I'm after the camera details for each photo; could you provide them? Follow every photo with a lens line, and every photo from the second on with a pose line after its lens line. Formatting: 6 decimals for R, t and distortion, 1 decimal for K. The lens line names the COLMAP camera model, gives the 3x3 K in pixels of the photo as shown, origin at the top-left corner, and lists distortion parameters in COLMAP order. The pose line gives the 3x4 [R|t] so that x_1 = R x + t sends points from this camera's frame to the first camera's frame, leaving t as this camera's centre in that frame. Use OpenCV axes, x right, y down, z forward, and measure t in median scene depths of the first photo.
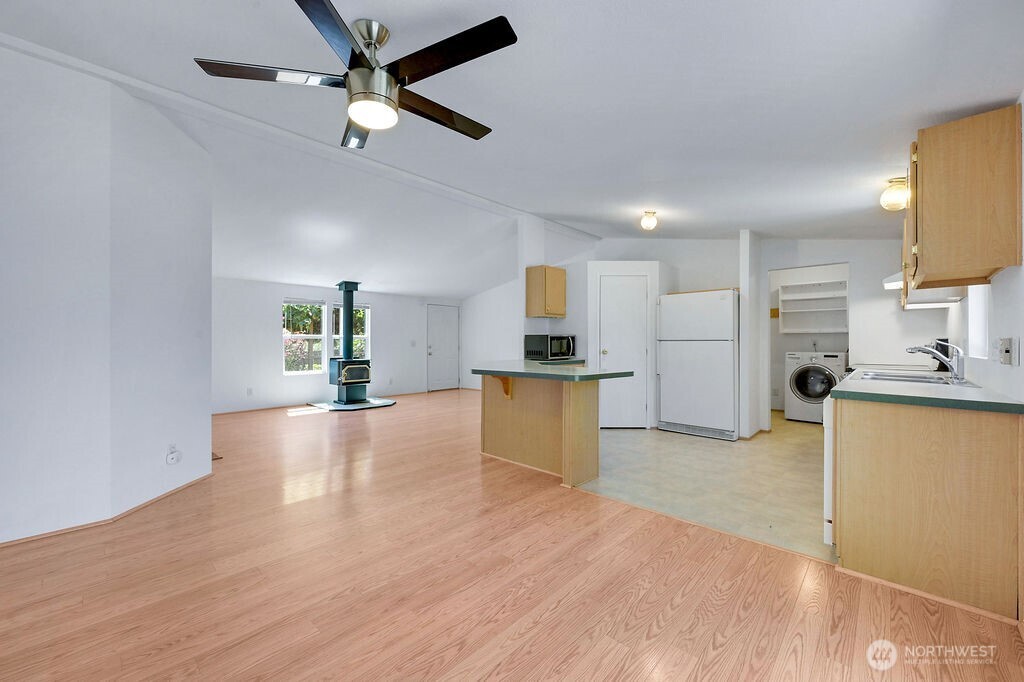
lens RADIAL K [[410.4, 0, 523.9], [0, 410.4, 340.6], [0, 0, 1]] dist [0.000612, -0.000145]
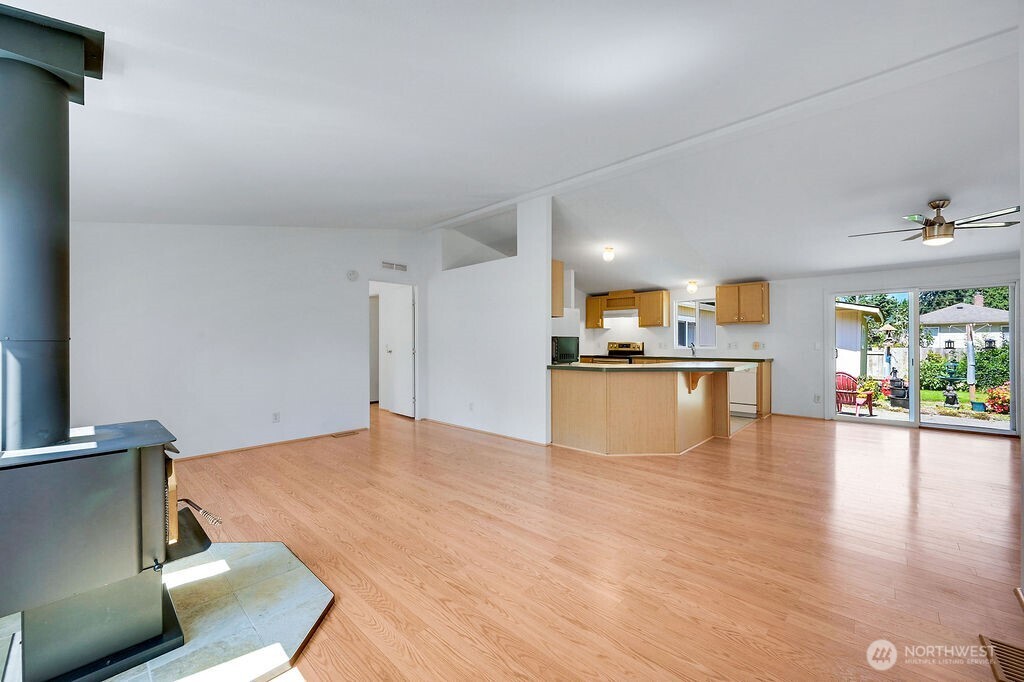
lens RADIAL K [[410.4, 0, 509.1], [0, 410.4, 339.5], [0, 0, 1]] dist [0.000612, -0.000145]
pose [[0.017299, 0.009478, 0.999805, -0.901144], [0.001244, 0.999954, -0.009500, -0.000145], [-0.999850, 0.001408, 0.017287, 1.099794]]
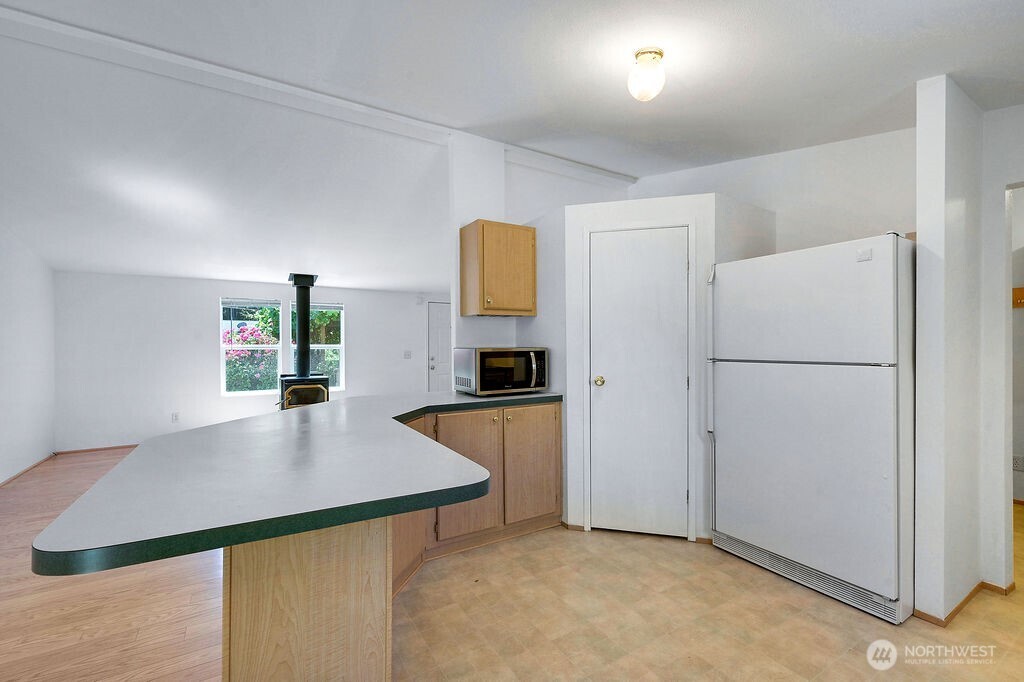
lens RADIAL K [[438.0, 0, 521.2], [0, 438.0, 345.7], [0, 0, 1]] dist [0.000293, 0.000078]
pose [[0.960498, -0.001904, -0.278279, 0.255058], [0.003336, 0.999984, 0.004676, -0.019525], [0.278266, -0.005419, 0.960489, 0.449271]]
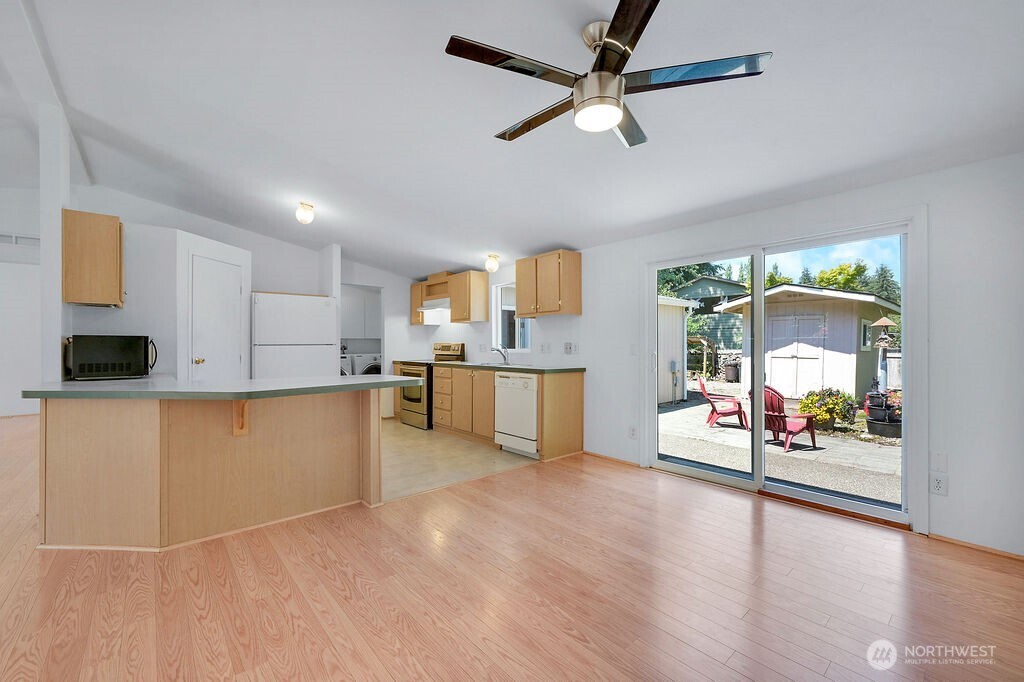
lens RADIAL K [[410.4, 0, 513.7], [0, 410.4, 342.2], [0, 0, 1]] dist [0.000612, -0.000145]
pose [[0.115416, 0.004322, 0.993308, -0.462395], [0.002930, 0.999985, -0.004691, -0.000292], [-0.993313, 0.003451, 0.115402, 0.359623]]
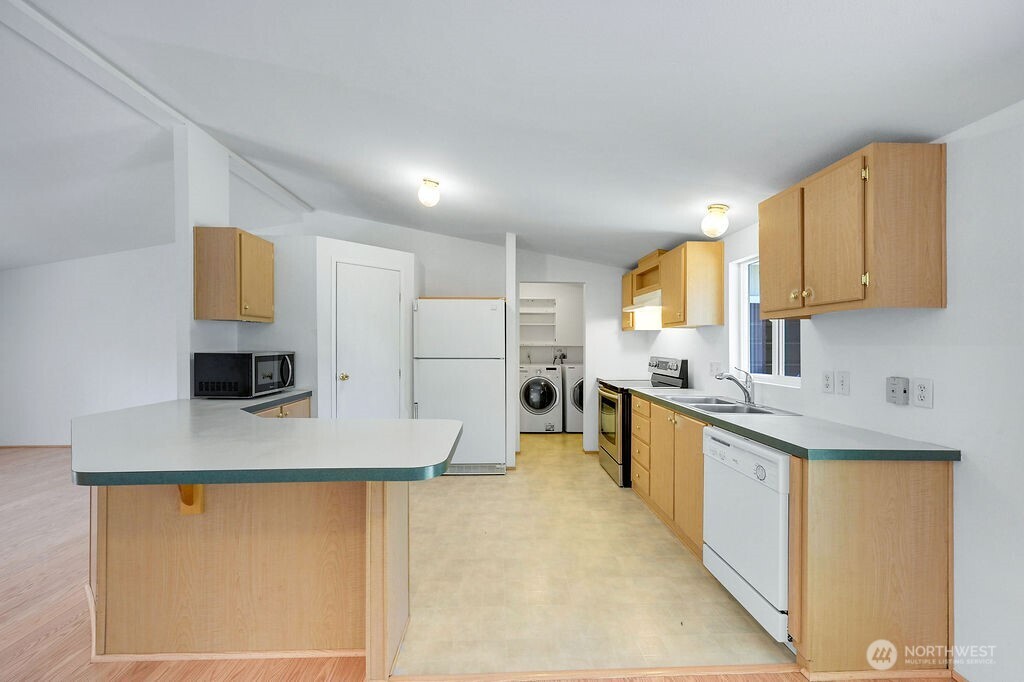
lens RADIAL K [[410.4, 0, 515.4], [0, 410.4, 340.0], [0, 0, 1]] dist [0.000612, -0.000145]
pose [[0.710589, 0.010165, 0.703534, -0.074770], [-0.007317, 0.999948, -0.007057, -0.029678], [-0.703569, -0.000133, 0.710627, 0.327253]]
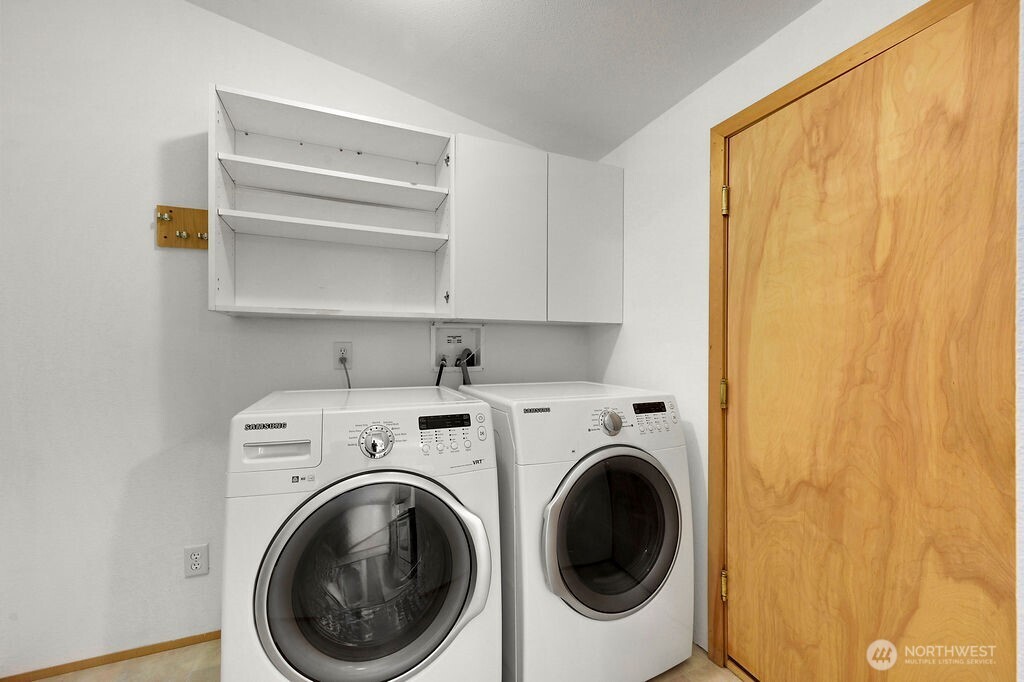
lens RADIAL K [[410.4, 0, 514.0], [0, 410.4, 345.3], [0, 0, 1]] dist [0.000612, -0.000145]
pose [[0.428292, 0.004300, 0.903630, 0.610381], [-0.006509, 0.999977, -0.001673, -0.000366], [-0.903617, -0.005165, 0.428311, 0.936269]]
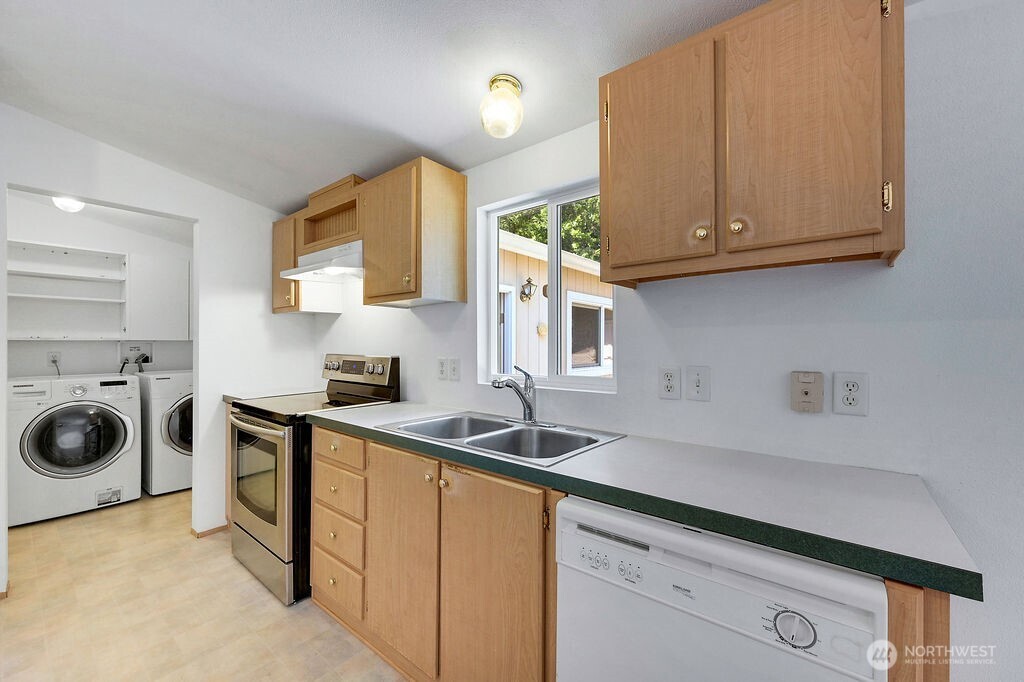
lens RADIAL K [[410.4, 0, 500.8], [0, 410.4, 338.2], [0, 0, 1]] dist [0.000612, -0.000145]
pose [[-0.042989, 0.010875, 0.999016, 0.176830], [-0.002230, 0.999937, -0.010981, -0.018821], [-0.999073, -0.002700, -0.042962, 0.530171]]
